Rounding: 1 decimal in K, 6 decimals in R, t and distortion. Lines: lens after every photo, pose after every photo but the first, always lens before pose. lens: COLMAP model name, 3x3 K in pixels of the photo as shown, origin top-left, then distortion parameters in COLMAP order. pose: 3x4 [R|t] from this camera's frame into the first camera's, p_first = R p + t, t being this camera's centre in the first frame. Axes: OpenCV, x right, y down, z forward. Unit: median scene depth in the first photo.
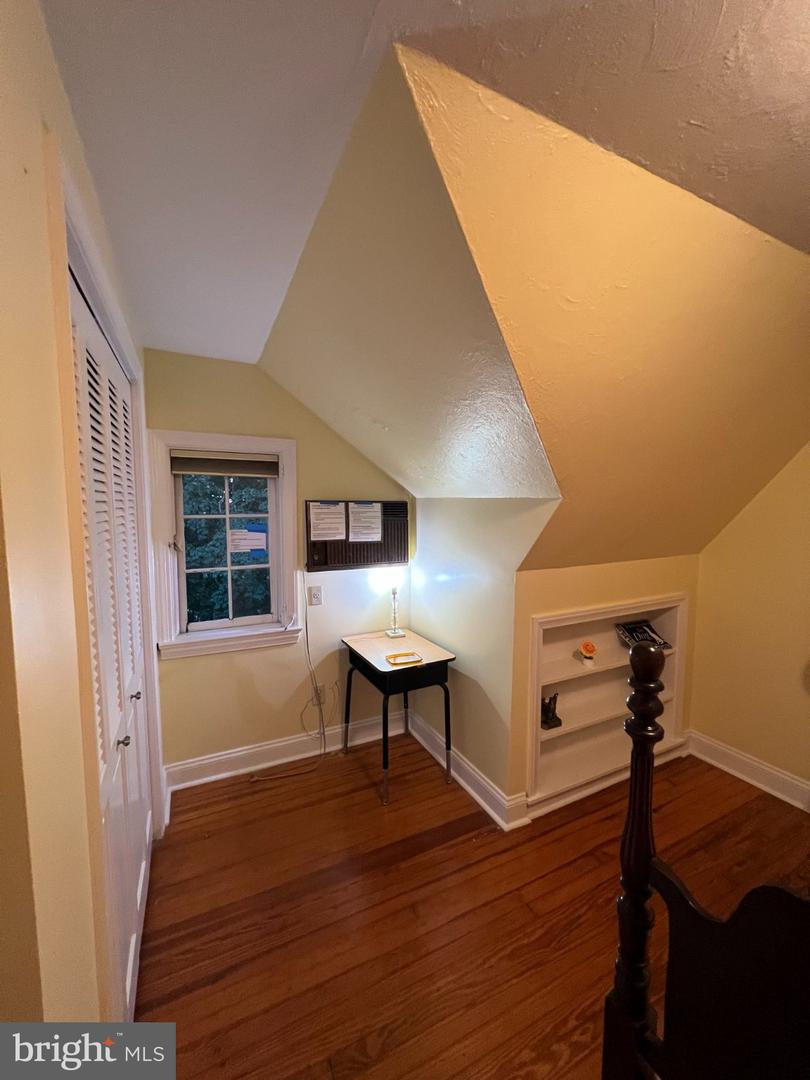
lens RADIAL K [[428.1, 0, 405.0], [0, 428.1, 540.0], [0, 0, 1]] dist [-0.001139, -0.000225]
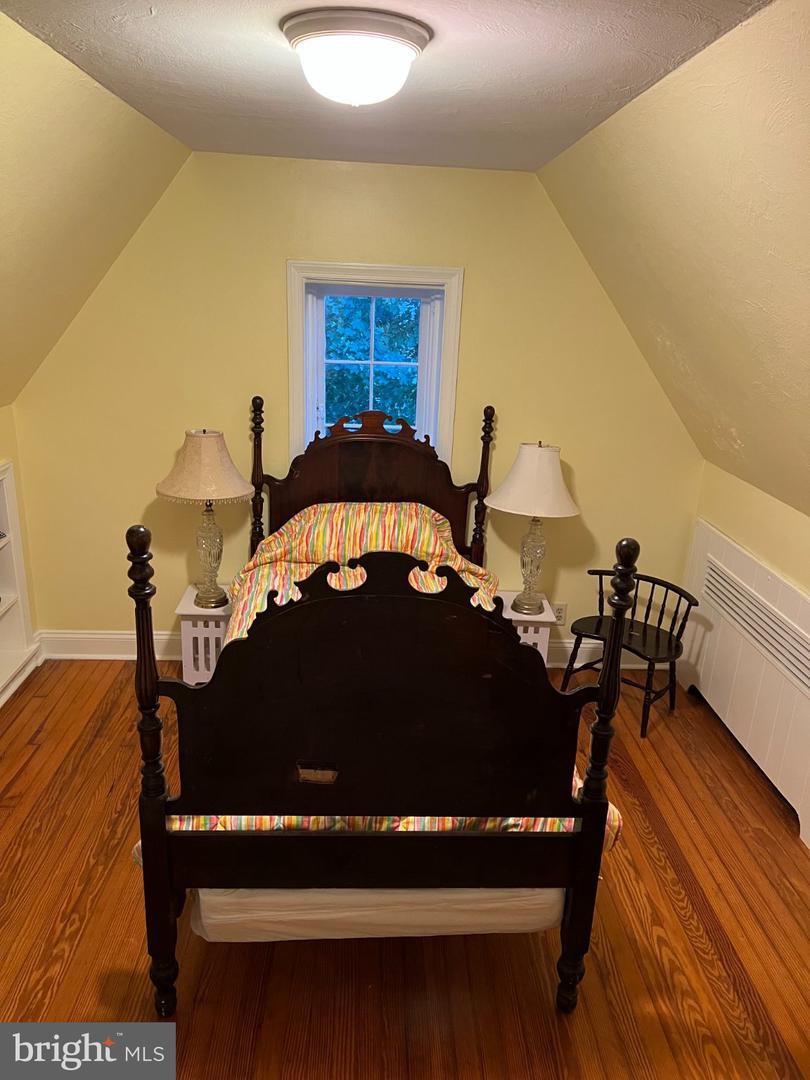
lens RADIAL K [[811.8, 0, 405.0], [0, 811.8, 540.0], [0, 0, 1]] dist [-0.085879, -0.002980]
pose [[0.397782, -0.259468, 0.880026, -0.648402], [0.034441, 0.962724, 0.268283, -0.180414], [-0.916833, -0.076409, 0.391891, -0.365983]]
